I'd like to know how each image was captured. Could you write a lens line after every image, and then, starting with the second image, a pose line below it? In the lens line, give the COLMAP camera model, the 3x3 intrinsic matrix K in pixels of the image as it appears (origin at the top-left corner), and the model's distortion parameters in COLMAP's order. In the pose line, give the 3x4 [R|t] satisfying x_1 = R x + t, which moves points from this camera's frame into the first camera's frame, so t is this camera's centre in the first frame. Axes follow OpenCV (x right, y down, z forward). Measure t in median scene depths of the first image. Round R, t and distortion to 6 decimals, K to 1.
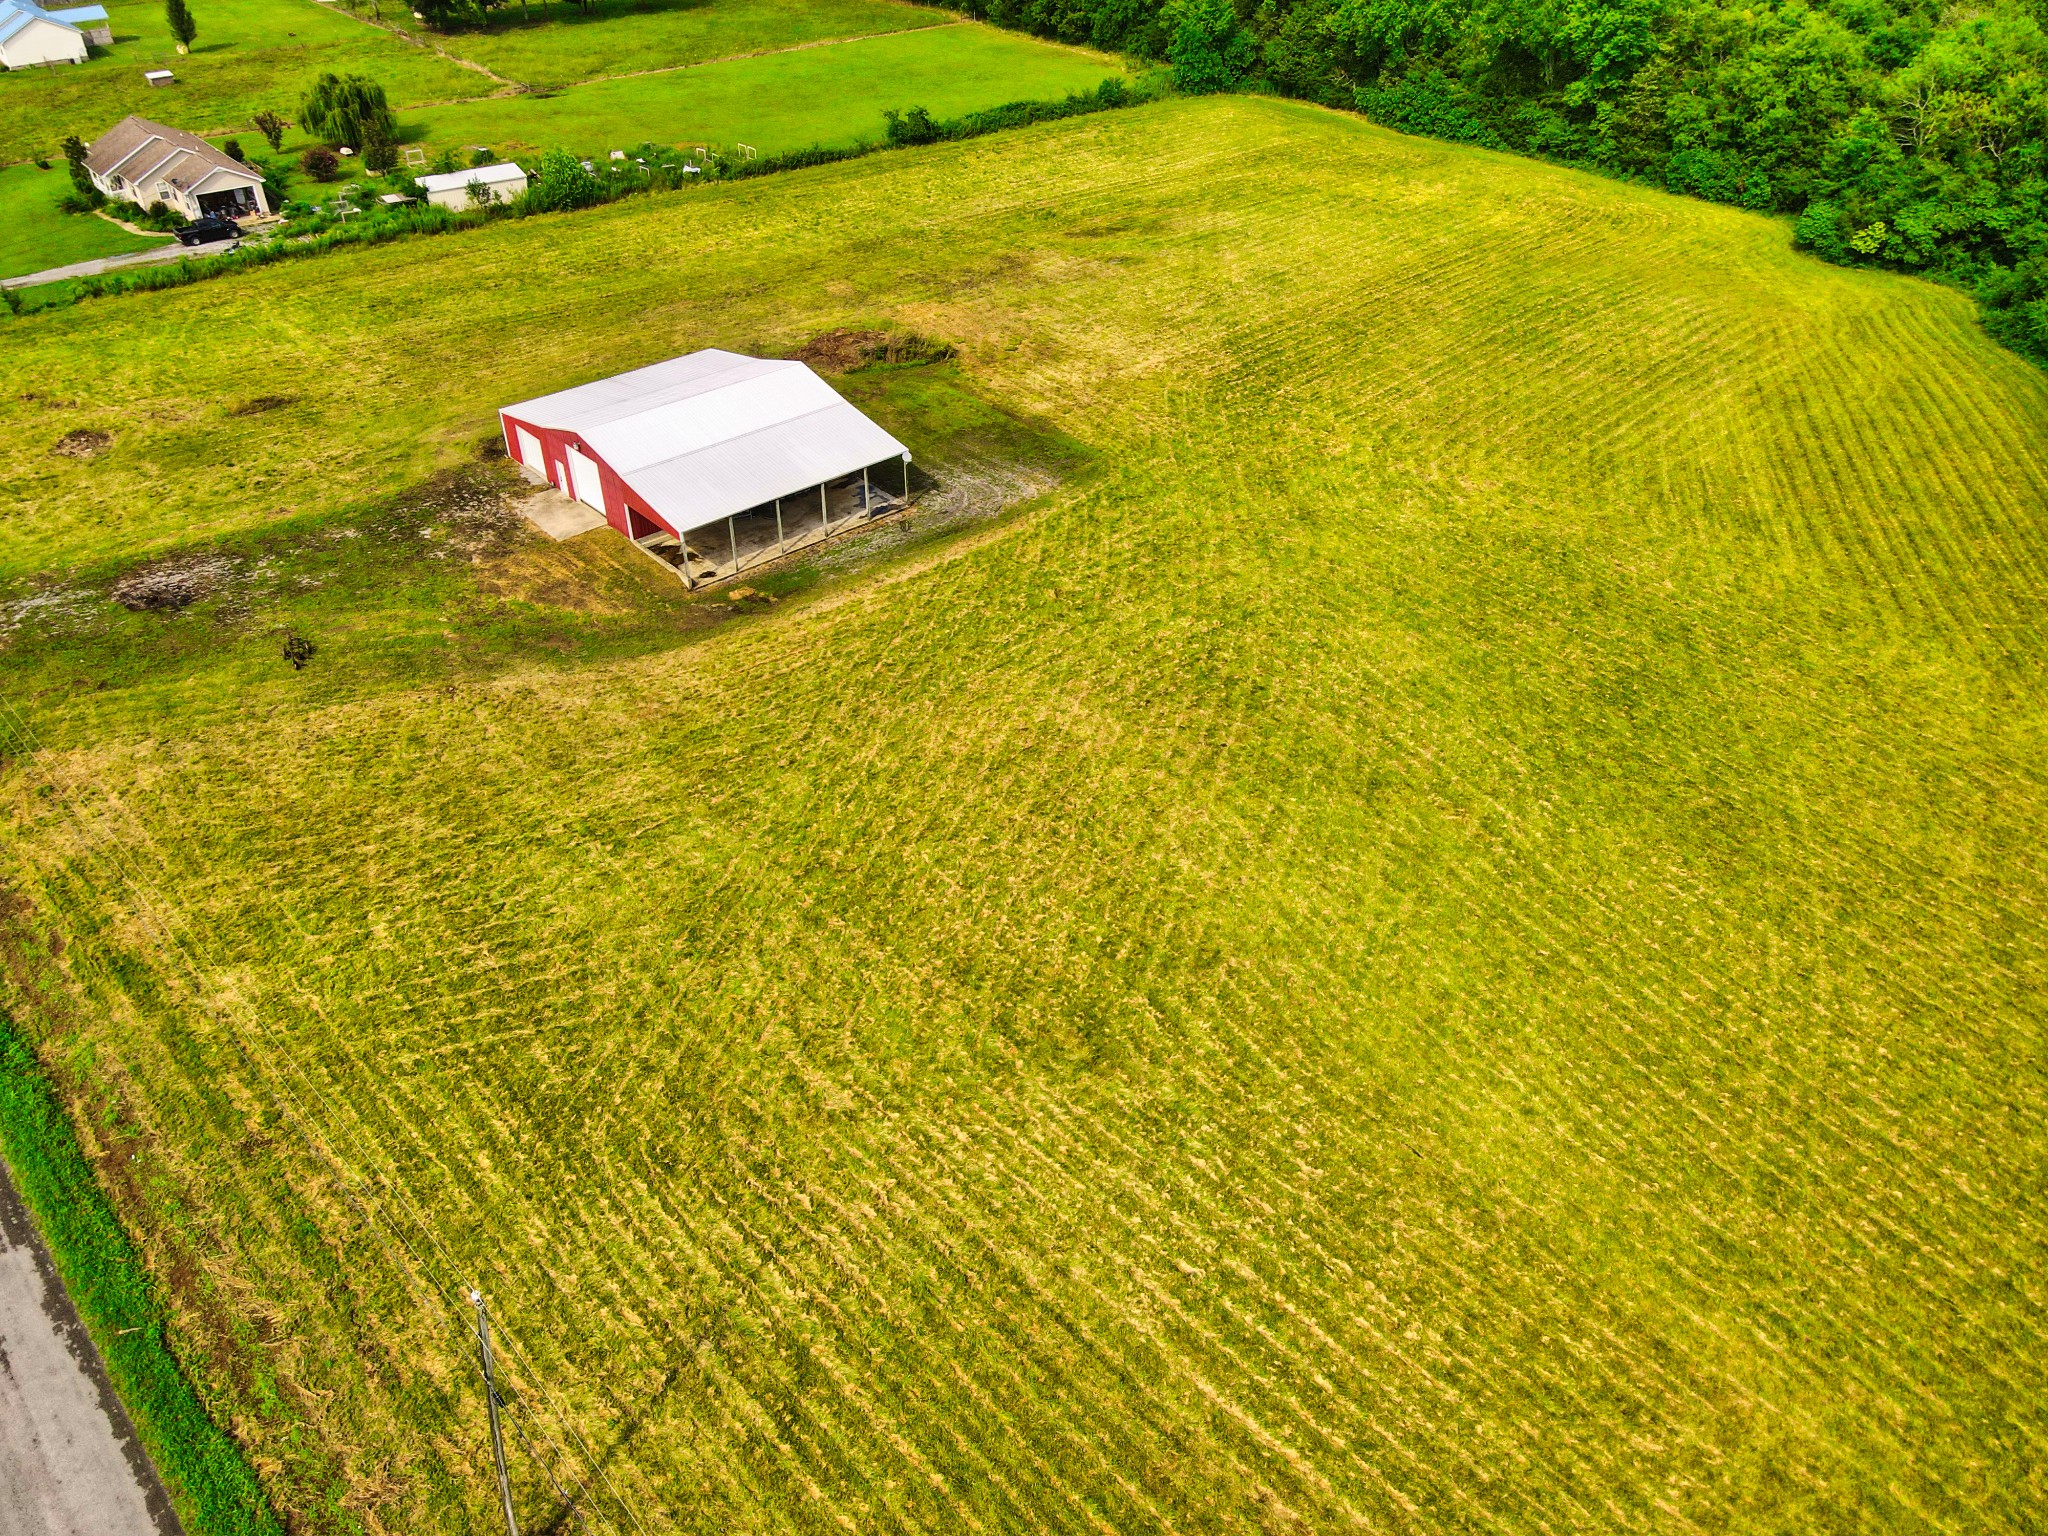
lens RADIAL K [[1512.4, 0, 1013.9], [0, 1512.4, 759.3], [0, 0, 1]] dist [-0.018731, 0.067122]
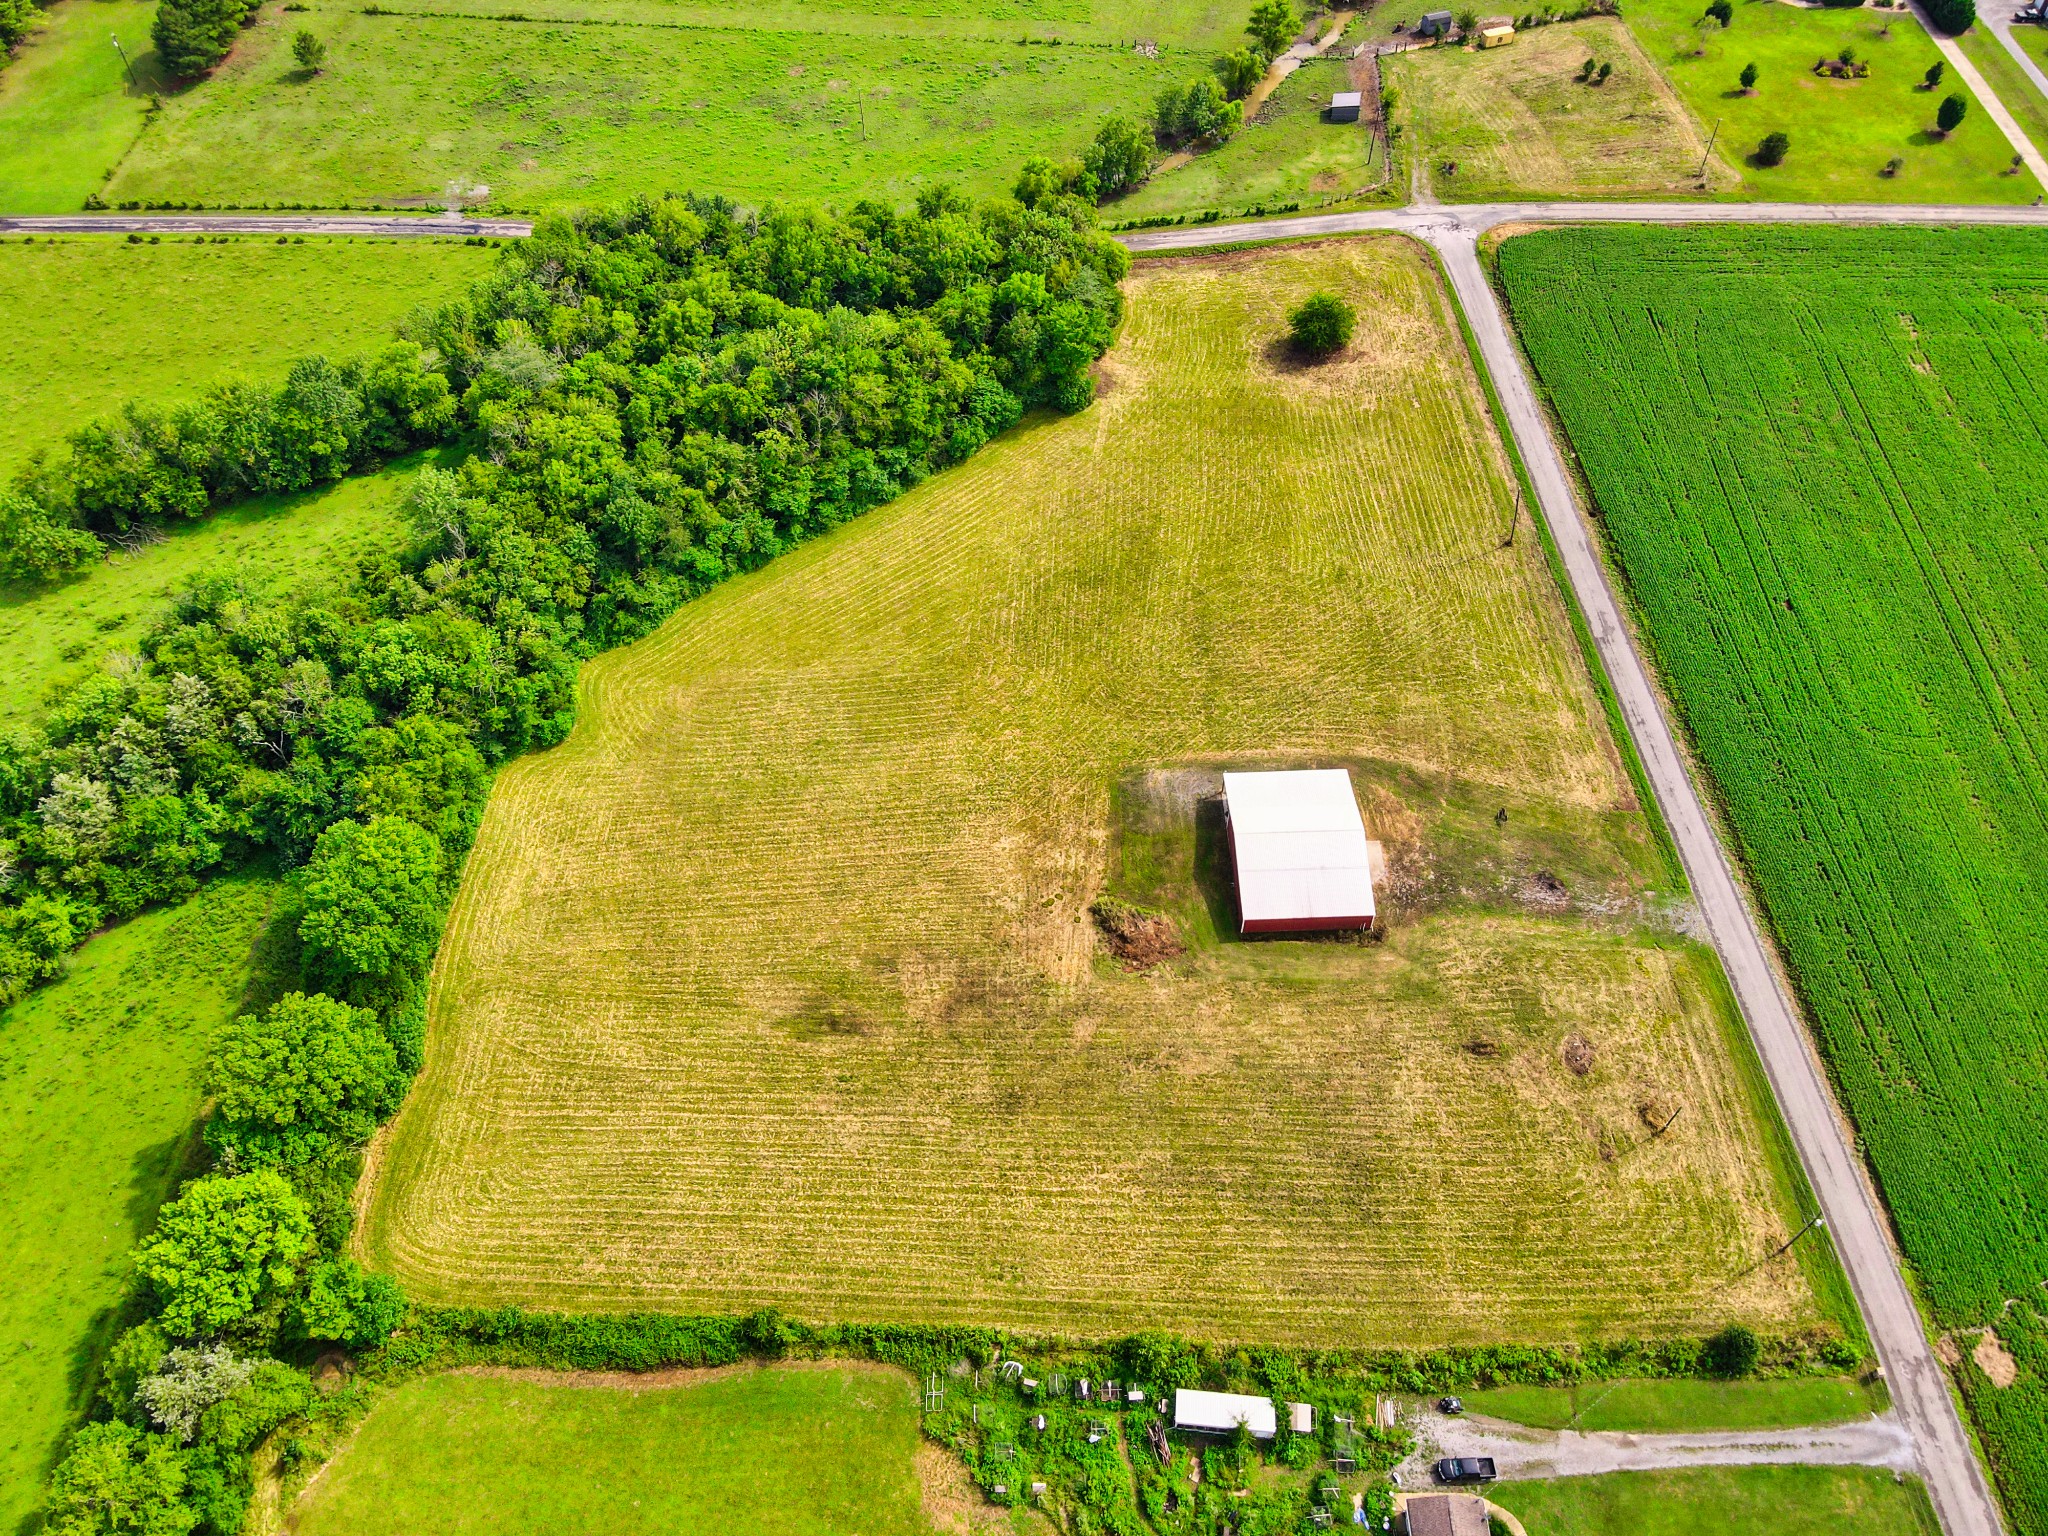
lens RADIAL K [[1533.4, 0, 1012.6], [0, 1533.4, 739.0], [0, 0, 1]] dist [-0.002500, 0.009632]
pose [[-0.765300, -0.479611, 0.429288, -0.791088], [0.404457, 0.160512, 0.900361, -2.410651], [-0.500729, 0.862675, 0.071143, 1.005745]]
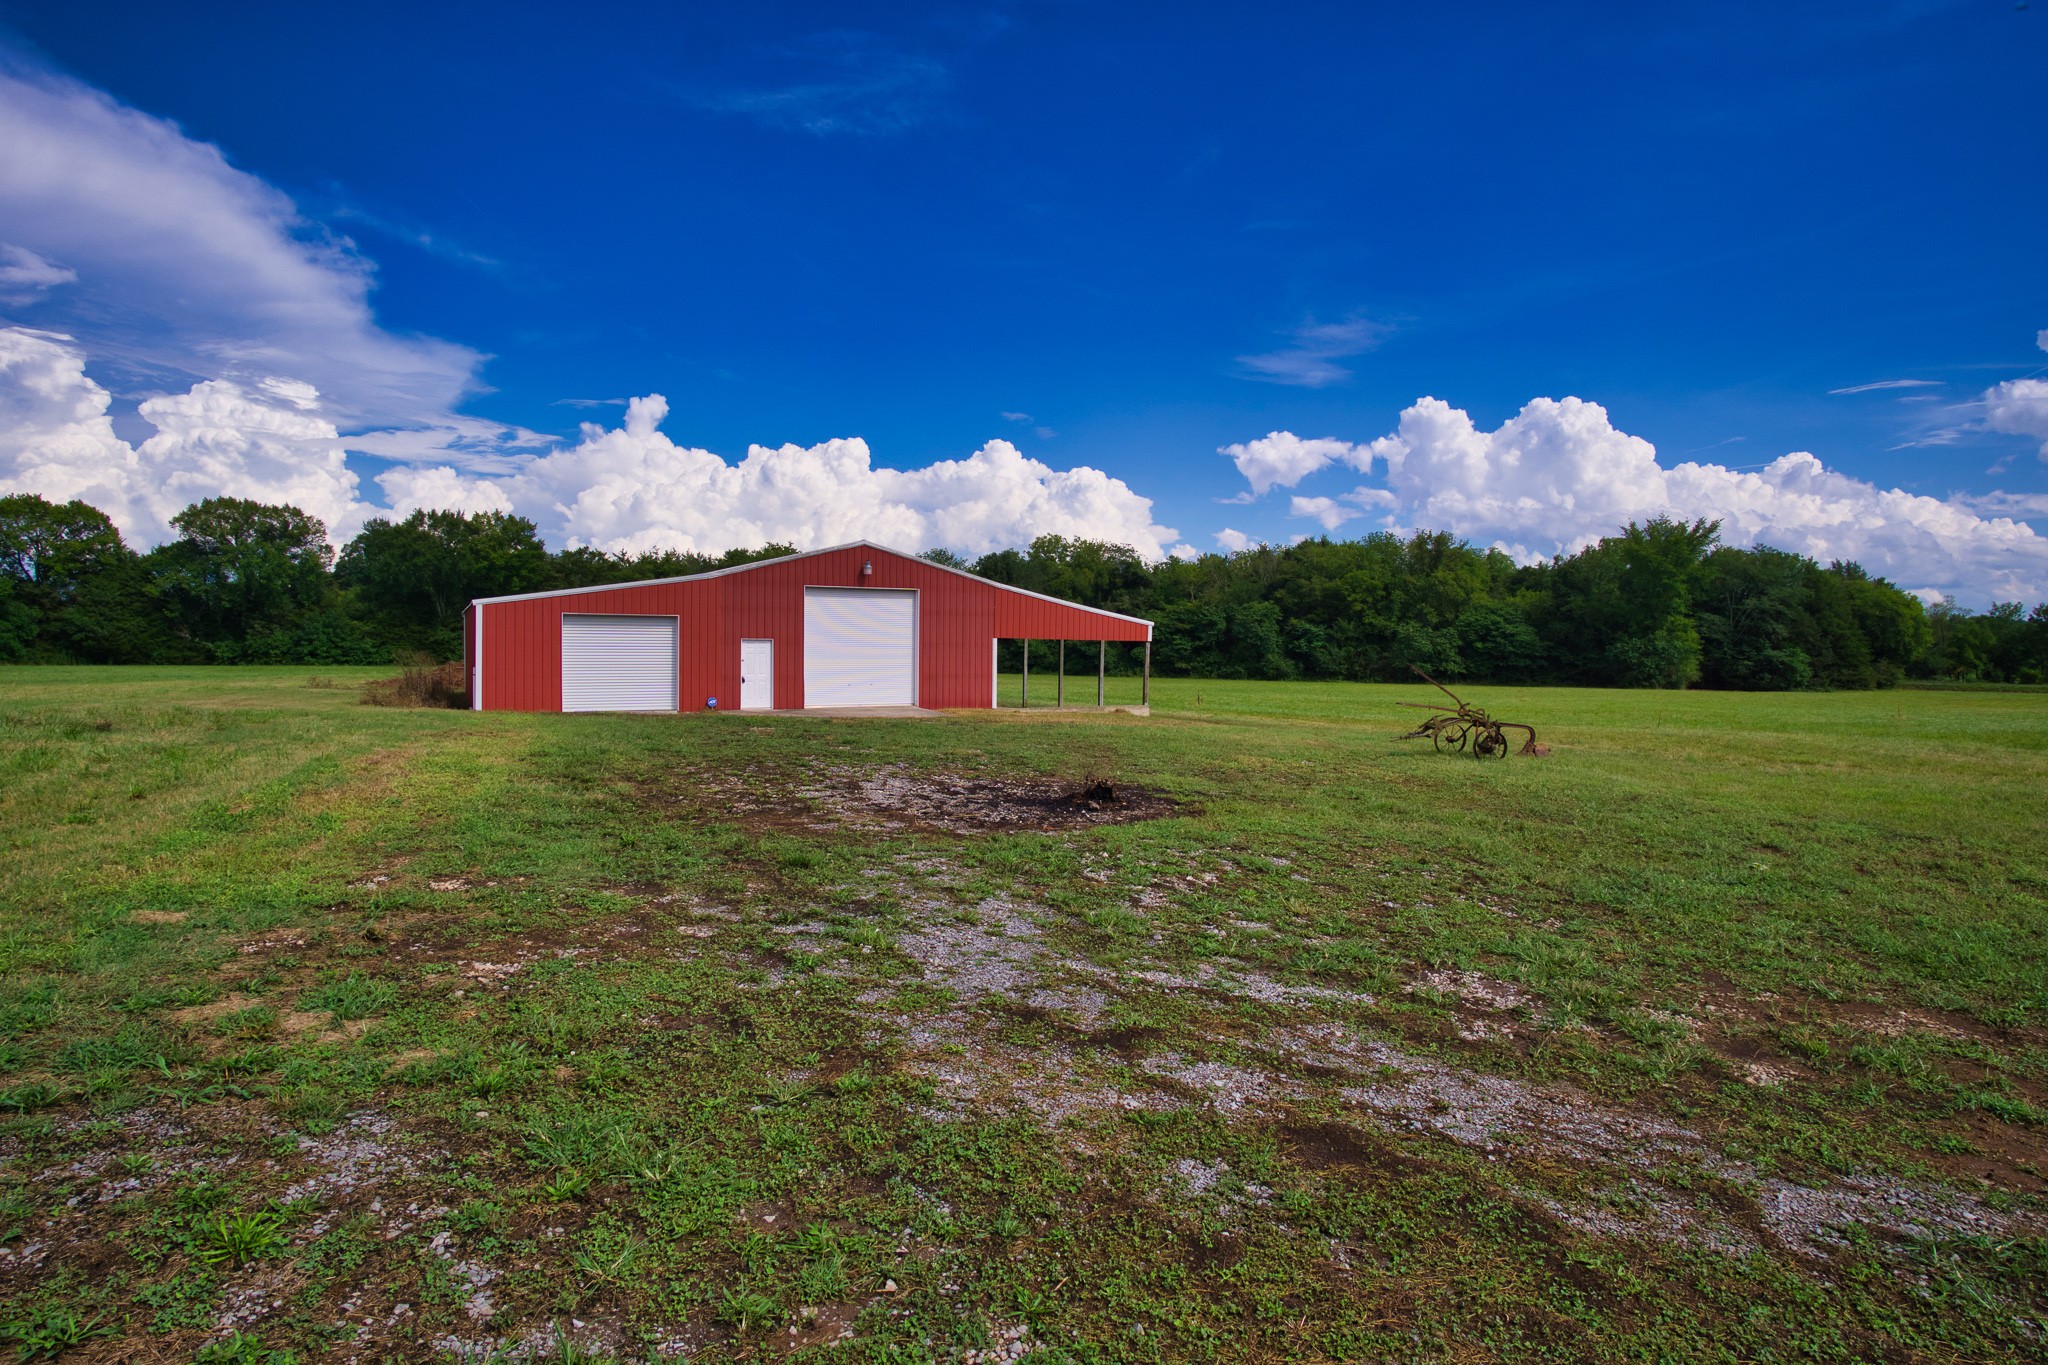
lens RADIAL K [[1093.8, 0, 1035.2], [0, 1093.8, 677.5], [0, 0, 1]] dist [-0.038088, 0.013948]
pose [[0.216124, -0.012163, 0.976290, -0.670646], [0.561213, 0.819780, -0.114024, -0.098621], [-0.798956, 0.572550, 0.184000, 0.927243]]
